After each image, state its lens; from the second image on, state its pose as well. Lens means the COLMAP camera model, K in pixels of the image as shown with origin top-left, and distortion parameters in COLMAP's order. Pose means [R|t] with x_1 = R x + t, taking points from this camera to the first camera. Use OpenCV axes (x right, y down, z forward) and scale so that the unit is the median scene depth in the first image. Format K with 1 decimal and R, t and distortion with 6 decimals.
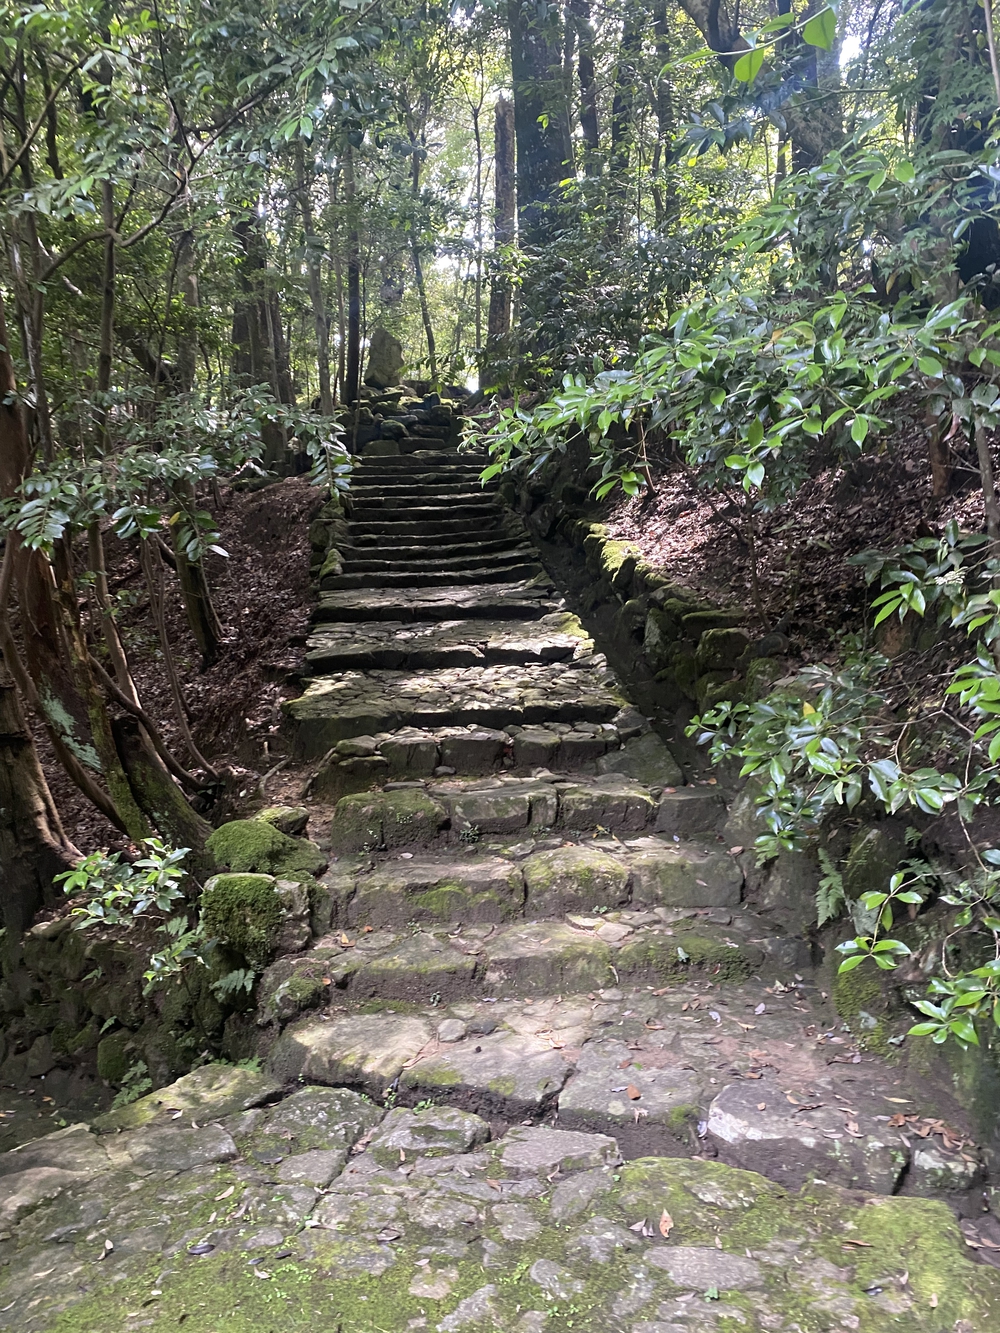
lens RADIAL K [[909.9, 0, 501.3], [0, 909.9, 666.0], [0, 0, 1]] dist [0.001564, -0.000071]
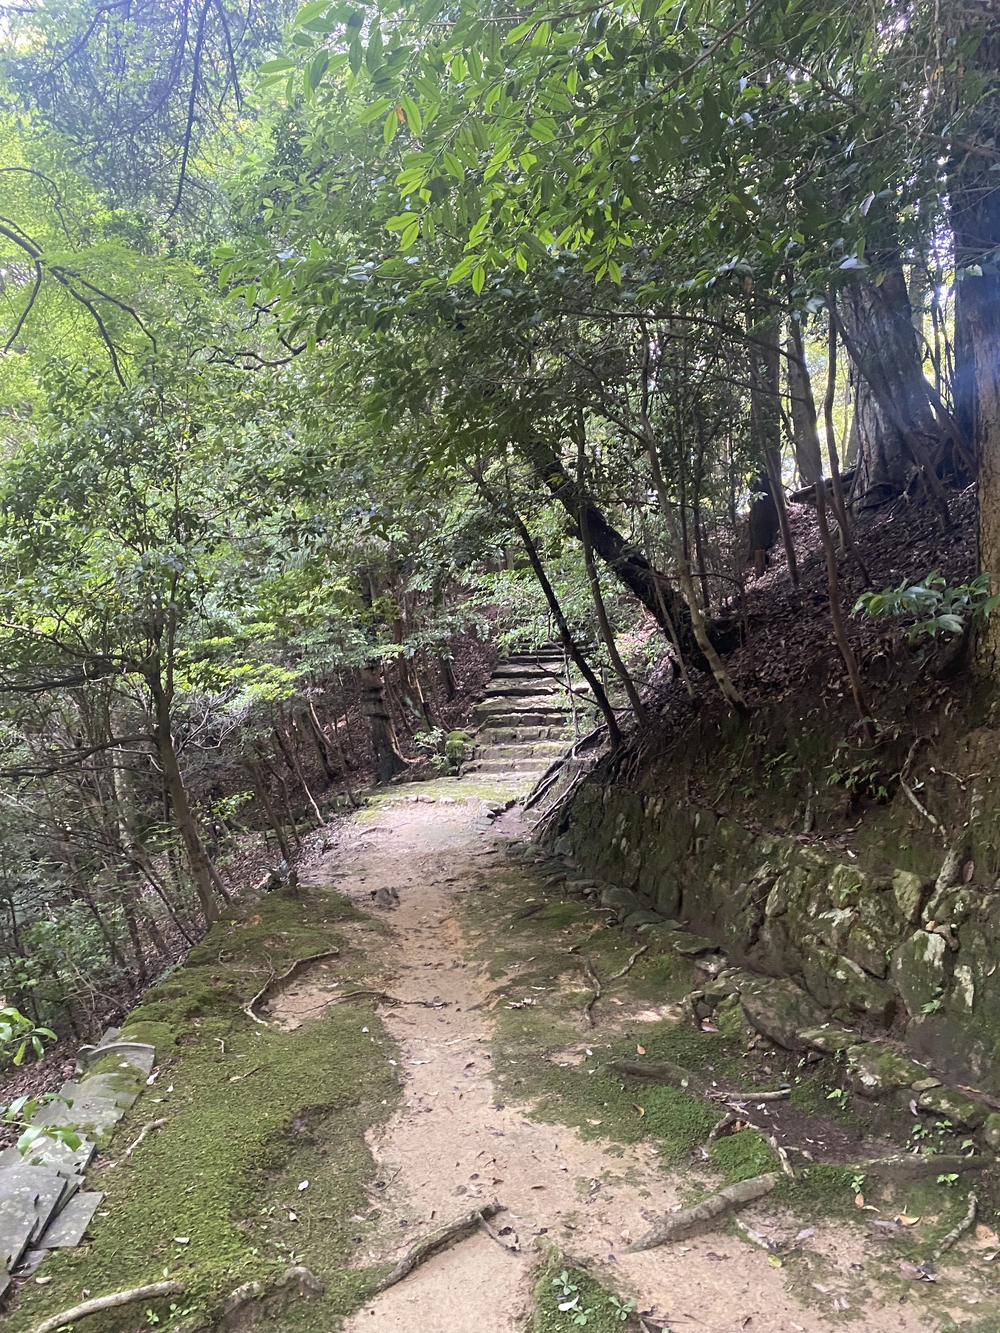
lens RADIAL K [[909.9, 0, 499.7], [0, 909.9, 667.1], [0, 0, 1]] dist [0.001564, -0.000071]
pose [[0.966288, -0.003390, -0.257443, 0.559238], [-0.014503, 0.997609, -0.067570, 0.108557], [0.257056, 0.069026, 0.963928, -1.693351]]
